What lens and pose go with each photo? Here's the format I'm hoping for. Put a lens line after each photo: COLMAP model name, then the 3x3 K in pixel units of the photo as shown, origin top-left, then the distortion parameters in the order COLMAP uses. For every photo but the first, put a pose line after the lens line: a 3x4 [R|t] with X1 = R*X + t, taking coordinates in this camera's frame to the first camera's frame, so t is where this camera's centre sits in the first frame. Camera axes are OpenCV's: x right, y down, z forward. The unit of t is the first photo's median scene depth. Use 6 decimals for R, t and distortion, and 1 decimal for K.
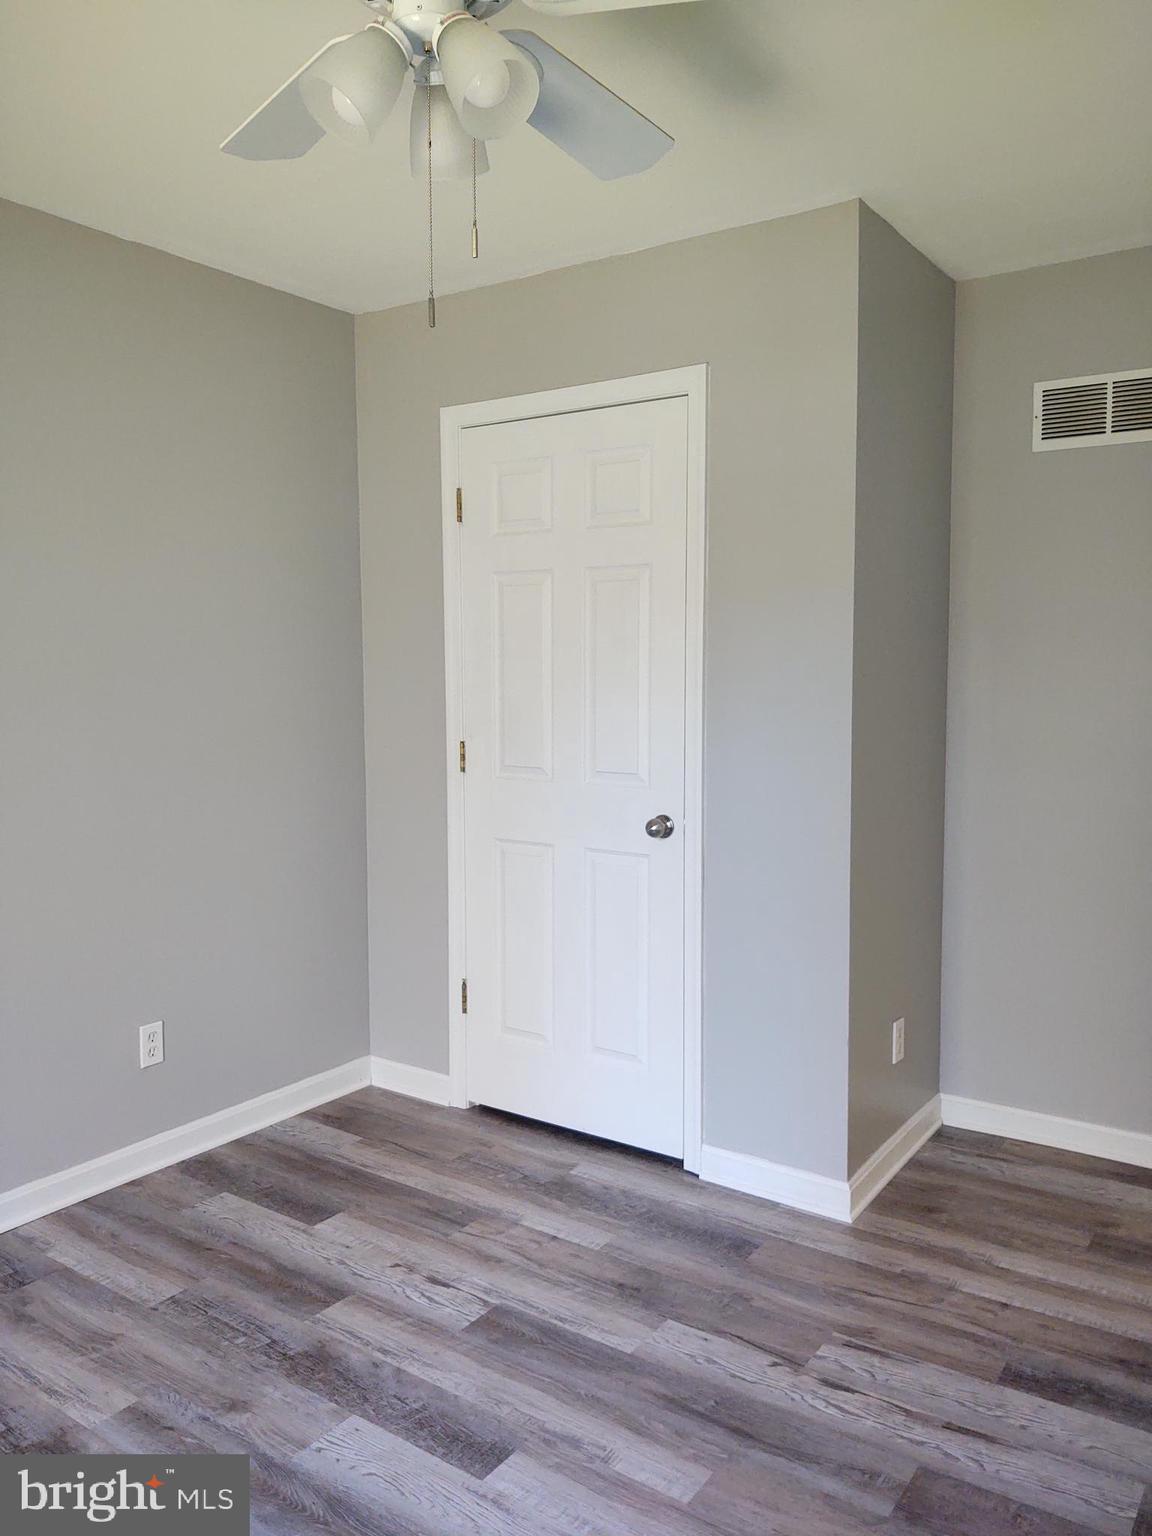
lens RADIAL K [[1180.9, 0, 574.8], [0, 1180.9, 772.3], [0, 0, 1]] dist [0.006994, 0.004977]
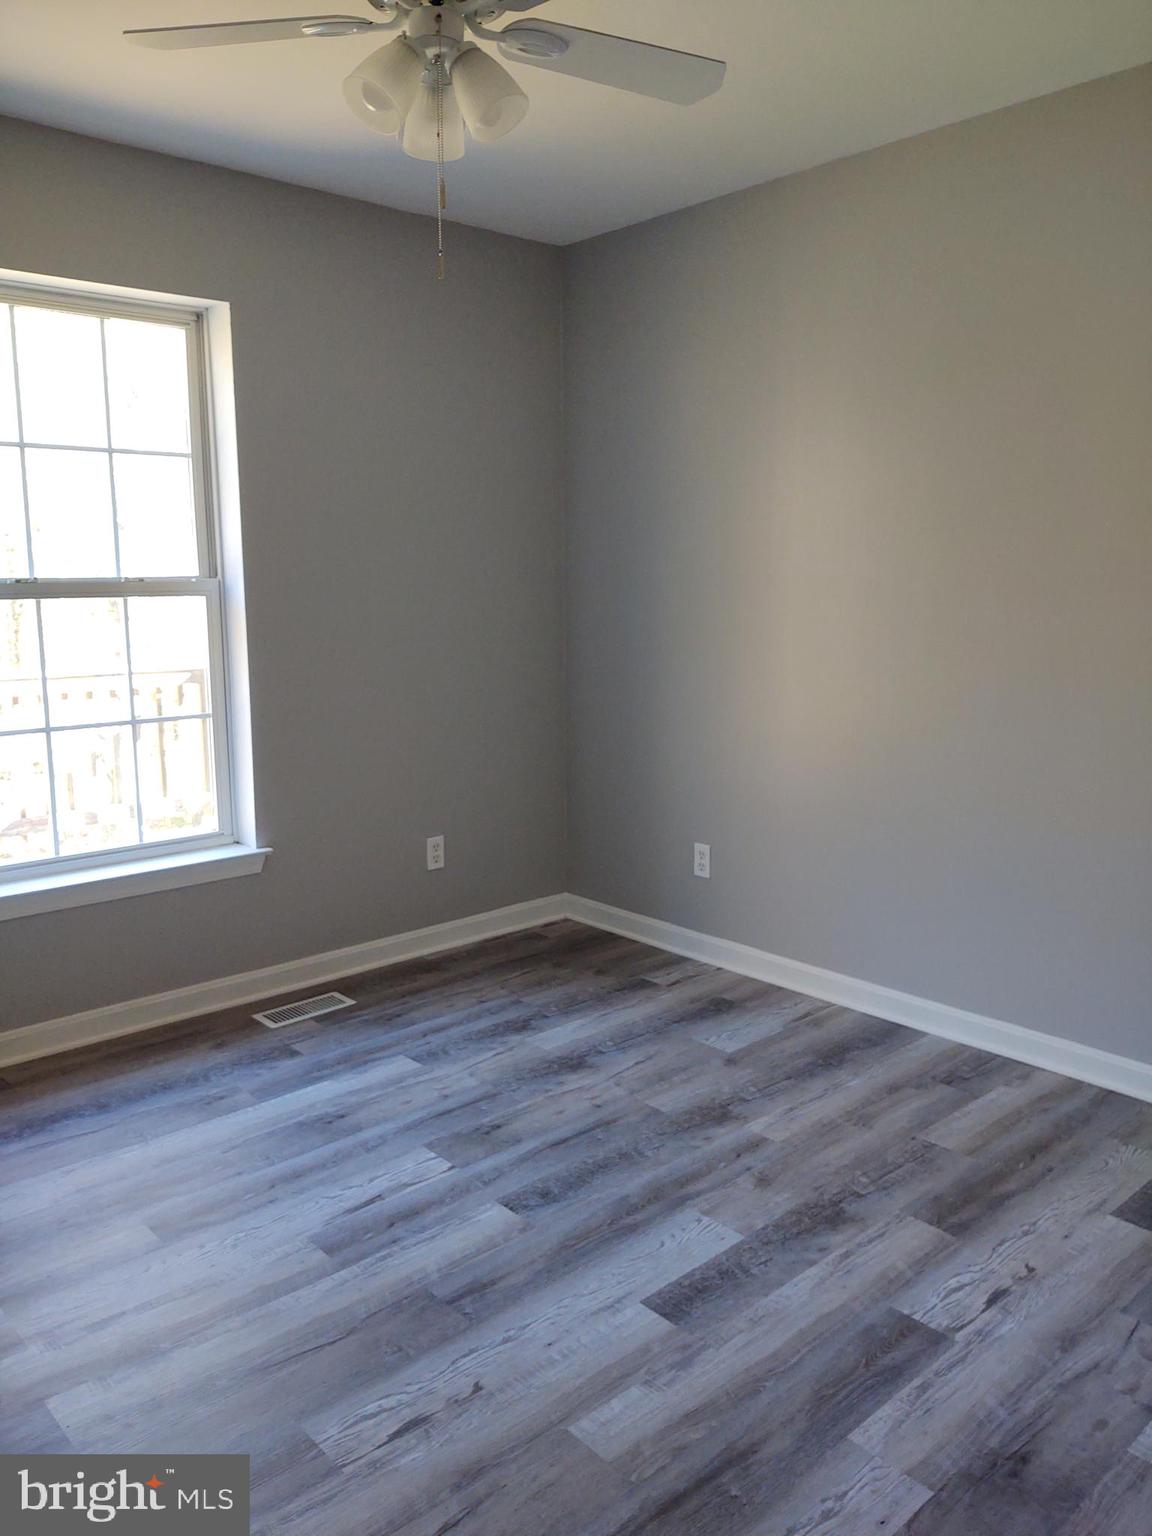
lens RADIAL K [[1180.9, 0, 580.9], [0, 1180.9, 769.4], [0, 0, 1]] dist [0.006994, 0.004977]
pose [[-0.226473, 0.156404, -0.961378, 0.733244], [-0.076742, 0.981090, 0.177689, -0.053705], [0.970989, 0.114020, -0.210188, 0.918591]]
